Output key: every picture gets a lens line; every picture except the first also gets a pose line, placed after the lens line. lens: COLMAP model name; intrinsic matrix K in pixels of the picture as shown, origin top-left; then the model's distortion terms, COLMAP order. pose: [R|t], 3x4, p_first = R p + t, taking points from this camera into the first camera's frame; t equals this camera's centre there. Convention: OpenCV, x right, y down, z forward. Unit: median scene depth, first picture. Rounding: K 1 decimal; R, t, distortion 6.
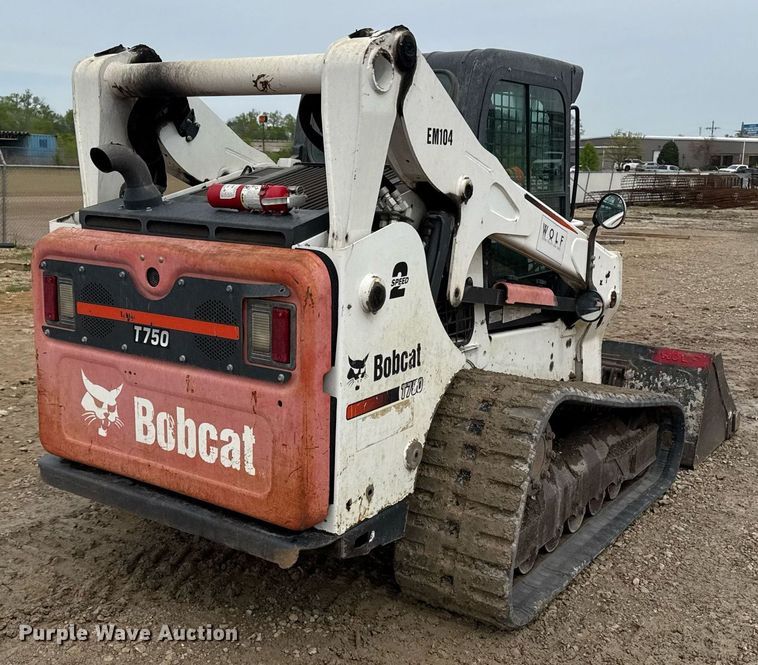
lens RADIAL K [[912.0, 0, 375.9], [0, 912.0, 331.6], [0, 0, 1]] dist [0.084977, 0.000000]
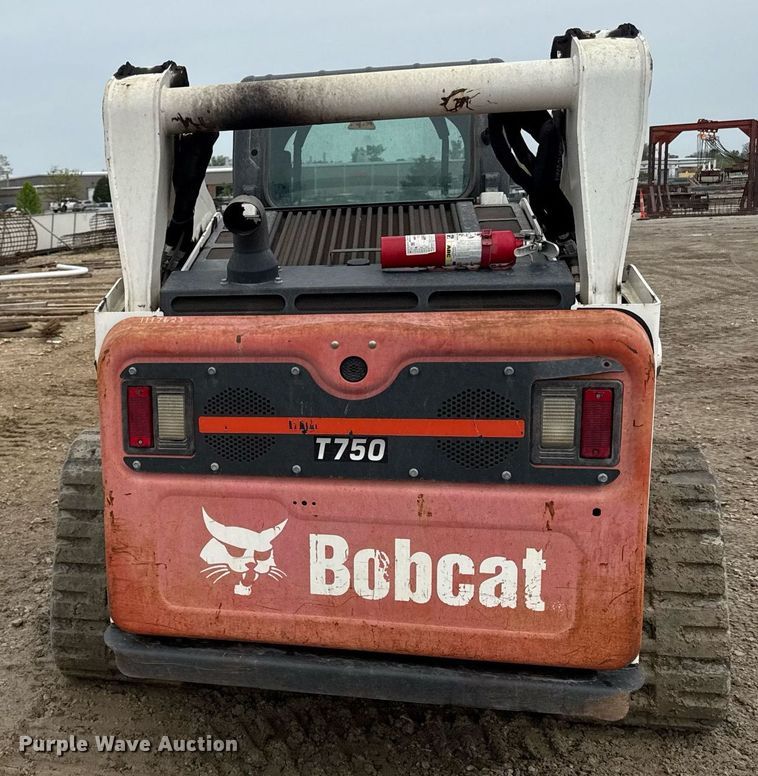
lens RADIAL K [[1034.2, 0, 379.0], [0, 1034.2, 386.5], [0, 0, 1]] dist [-0.017720, 0.000000]
pose [[0.944240, -0.122056, 0.305798, -0.464867], [0.123619, 0.992226, 0.014328, -0.053276], [-0.305169, 0.024273, 0.951989, 0.202159]]
